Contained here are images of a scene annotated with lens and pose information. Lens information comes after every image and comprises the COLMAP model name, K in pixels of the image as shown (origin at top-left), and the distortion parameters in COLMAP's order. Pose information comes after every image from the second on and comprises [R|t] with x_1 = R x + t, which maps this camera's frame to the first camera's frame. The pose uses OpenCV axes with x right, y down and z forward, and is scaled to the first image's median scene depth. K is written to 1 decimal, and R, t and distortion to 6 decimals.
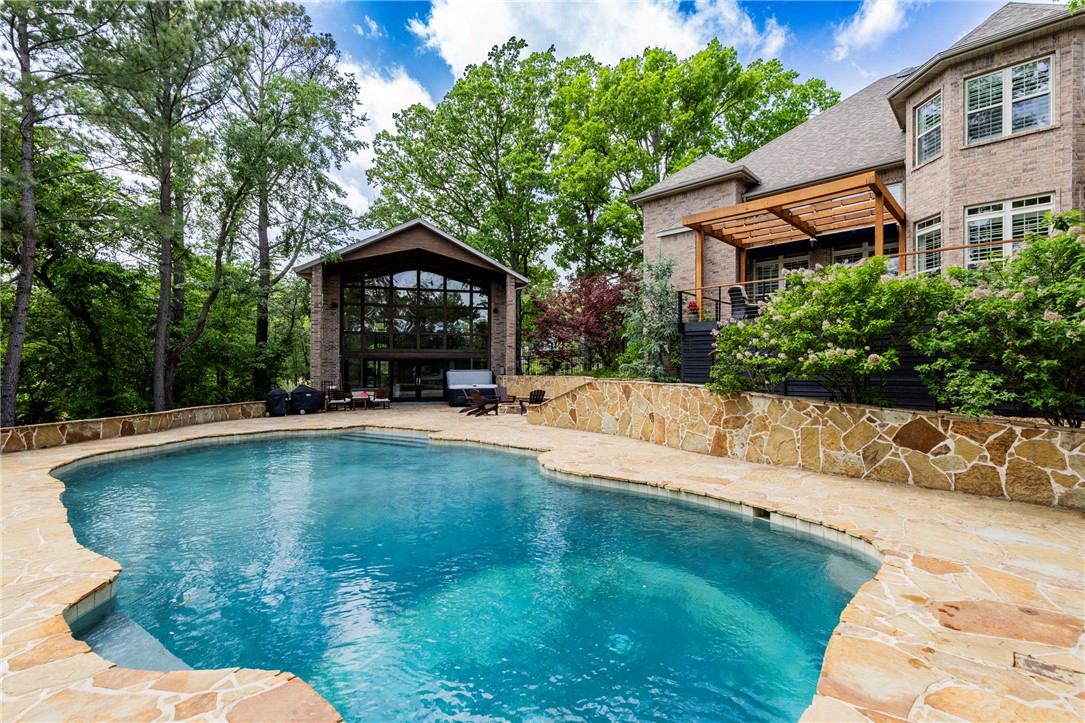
lens RADIAL K [[491.8, 0, 542.5], [0, 491.8, 361.5], [0, 0, 1]] dist [0.000644, 0.000196]
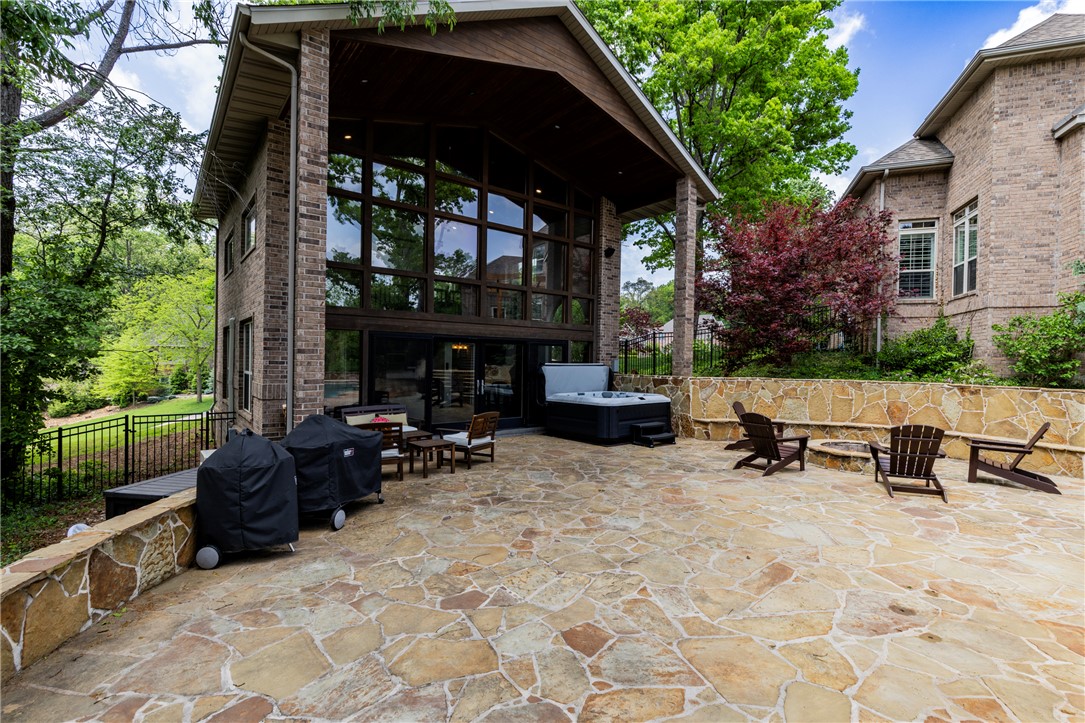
lens RADIAL K [[491.8, 0, 542.5], [0, 491.8, 361.5], [0, 0, 1]] dist [0.000644, 0.000196]
pose [[0.917562, 0.027973, 0.396606, -0.381624], [-0.029943, 0.999551, -0.001227, 0.017393], [-0.396462, -0.010750, 0.917988, 0.563616]]
